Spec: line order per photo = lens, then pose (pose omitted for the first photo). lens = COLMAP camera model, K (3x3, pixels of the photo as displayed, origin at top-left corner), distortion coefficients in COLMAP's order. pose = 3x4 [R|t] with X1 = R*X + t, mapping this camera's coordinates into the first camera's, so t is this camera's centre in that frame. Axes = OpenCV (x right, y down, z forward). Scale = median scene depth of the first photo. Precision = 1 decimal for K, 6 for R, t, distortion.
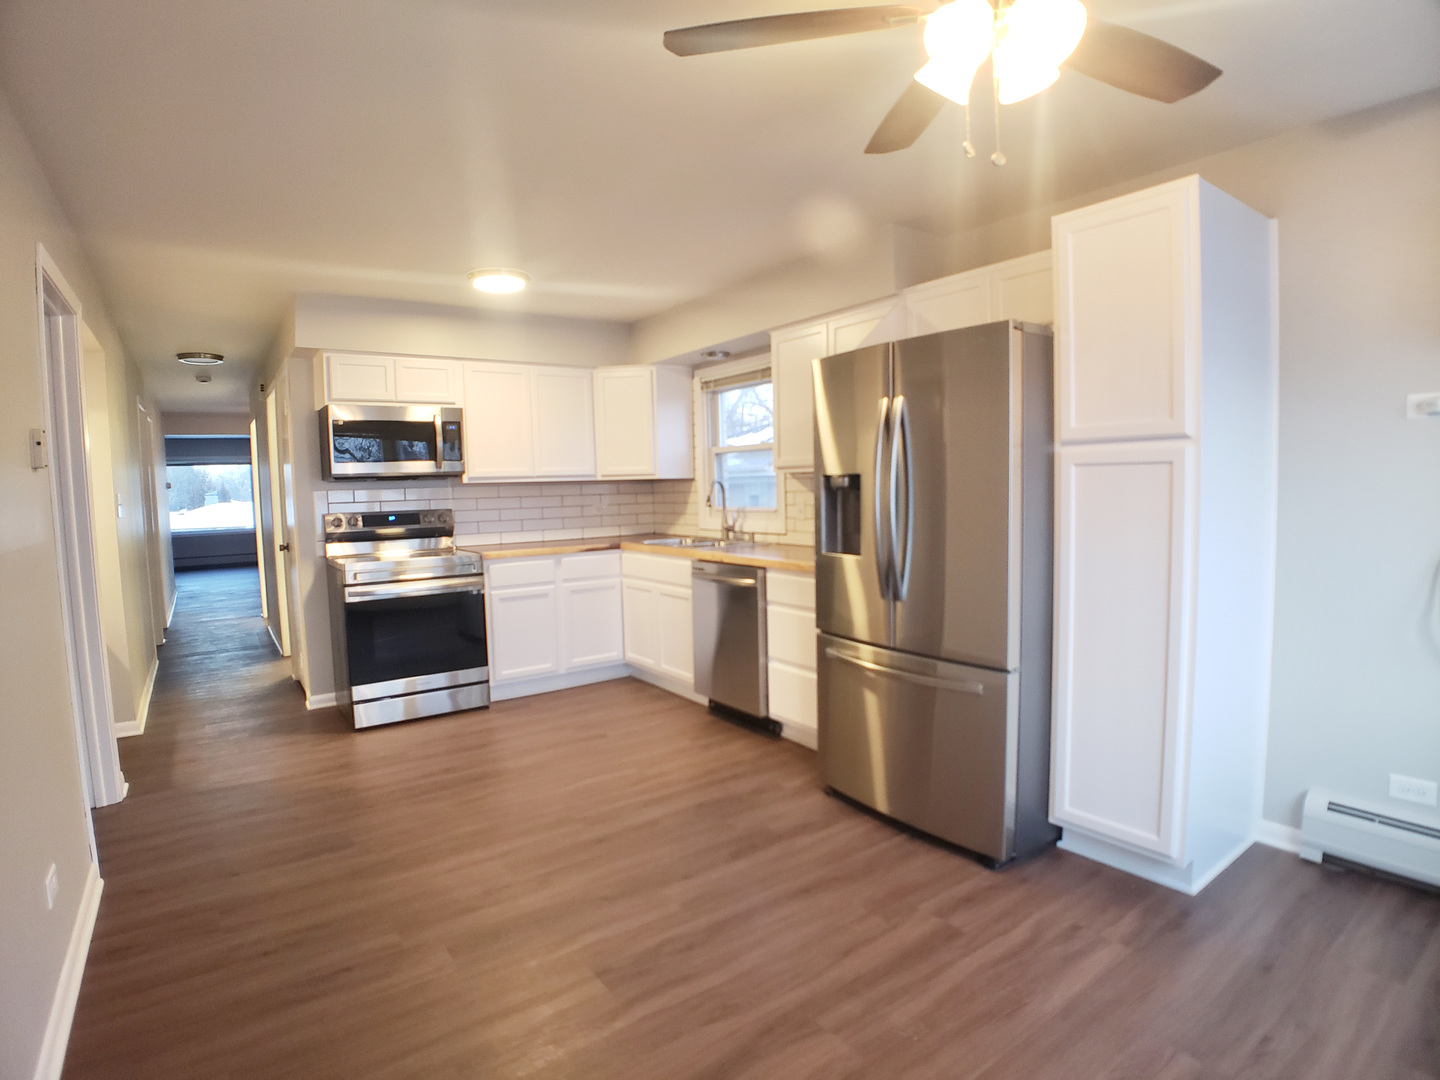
lens RADIAL K [[759.5, 0, 718.6], [0, 759.5, 550.5], [0, 0, 1]] dist [-0.096680, 0.023778]
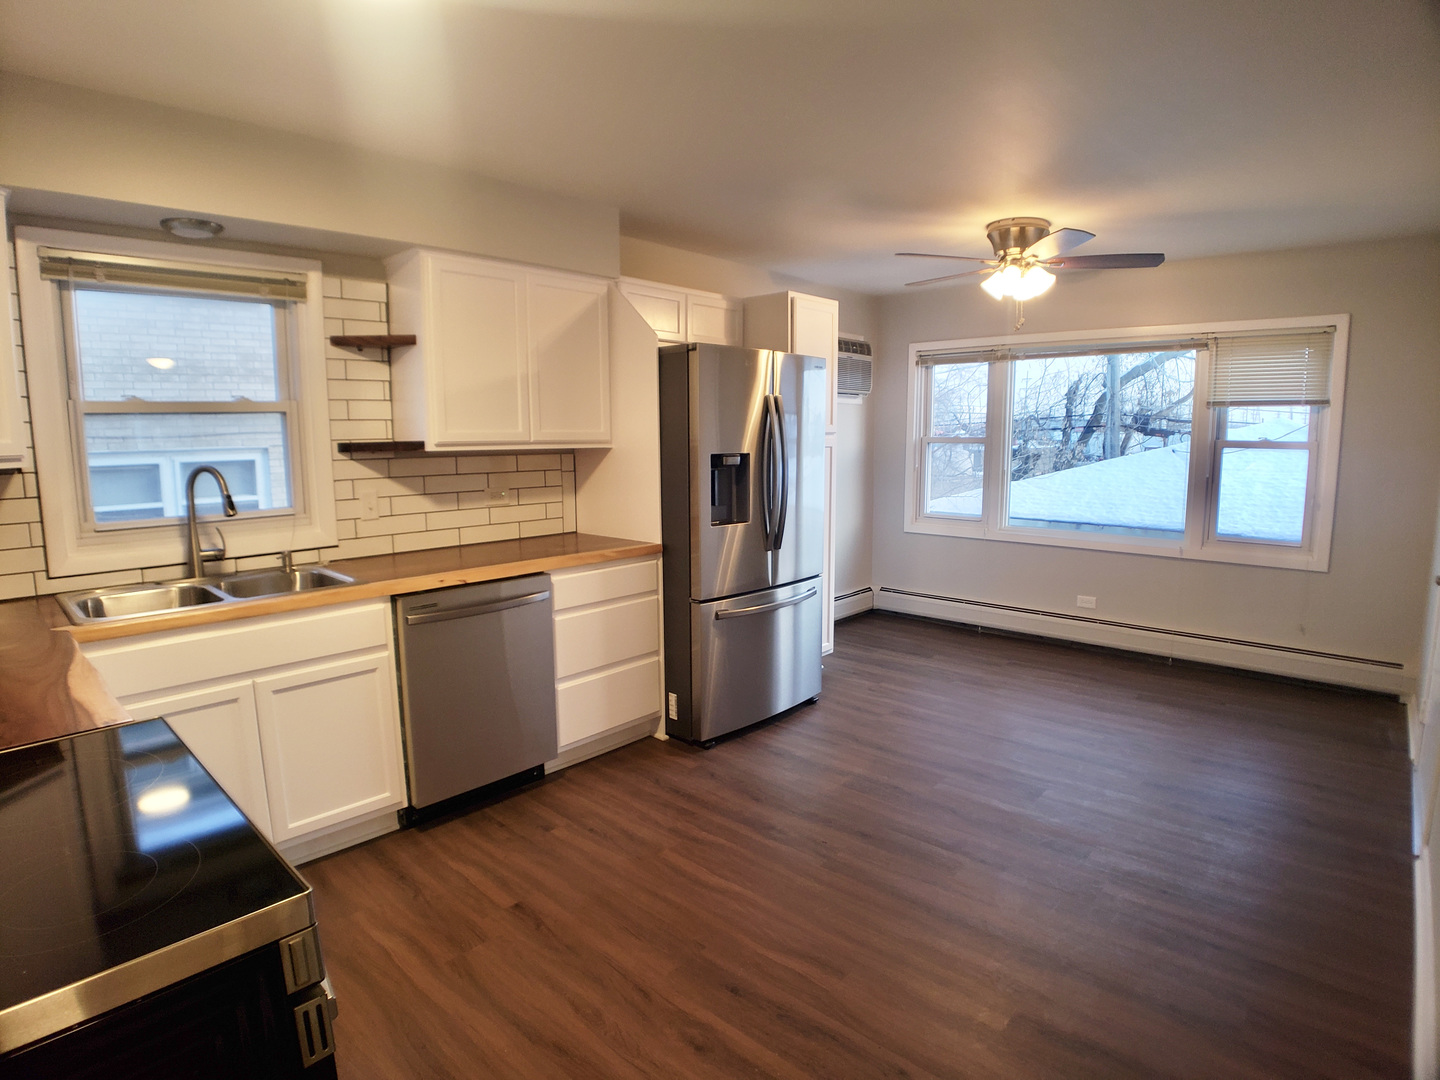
lens RADIAL K [[759.5, 0, 718.6], [0, 759.5, 550.5], [0, 0, 1]] dist [-0.096680, 0.023778]
pose [[-0.207488, -0.114646, 0.971496, -0.604975], [0.096123, 0.985913, 0.136877, -0.072541], [-0.973503, 0.121784, -0.193545, 0.790265]]
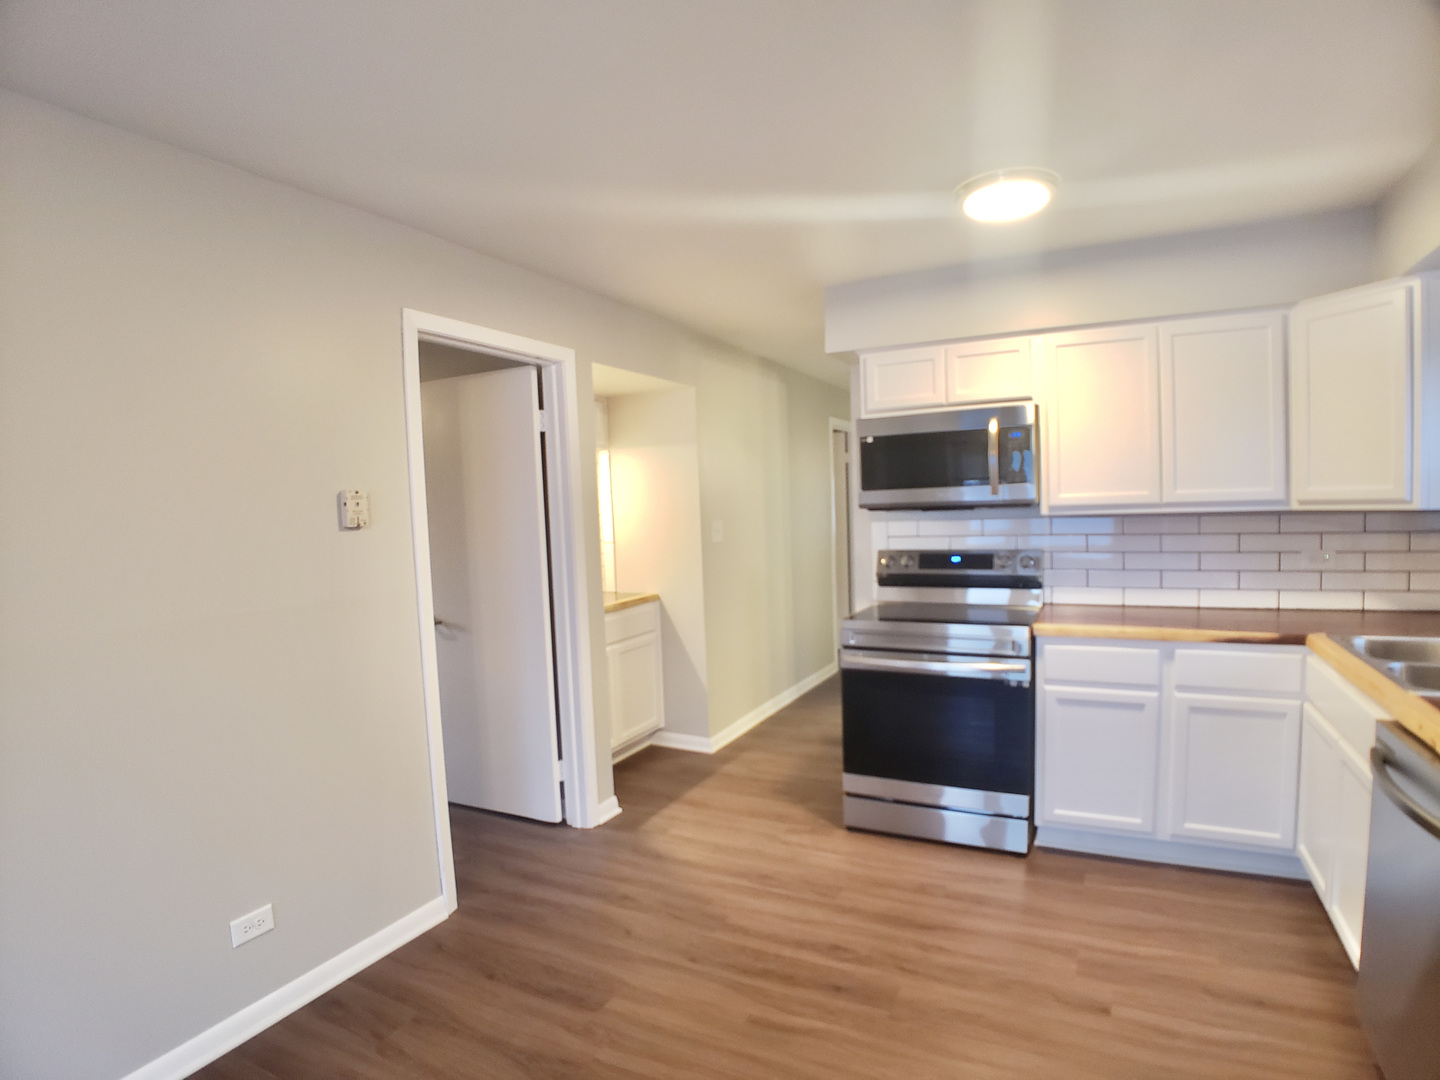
lens RADIAL K [[759.5, 0, 718.6], [0, 759.5, 550.5], [0, 0, 1]] dist [-0.096680, 0.023778]
pose [[0.459649, 0.057706, -0.886224, 0.126833], [-0.052863, 0.997895, 0.037559, -0.068887], [0.886526, 0.029584, 0.461732, 0.439699]]
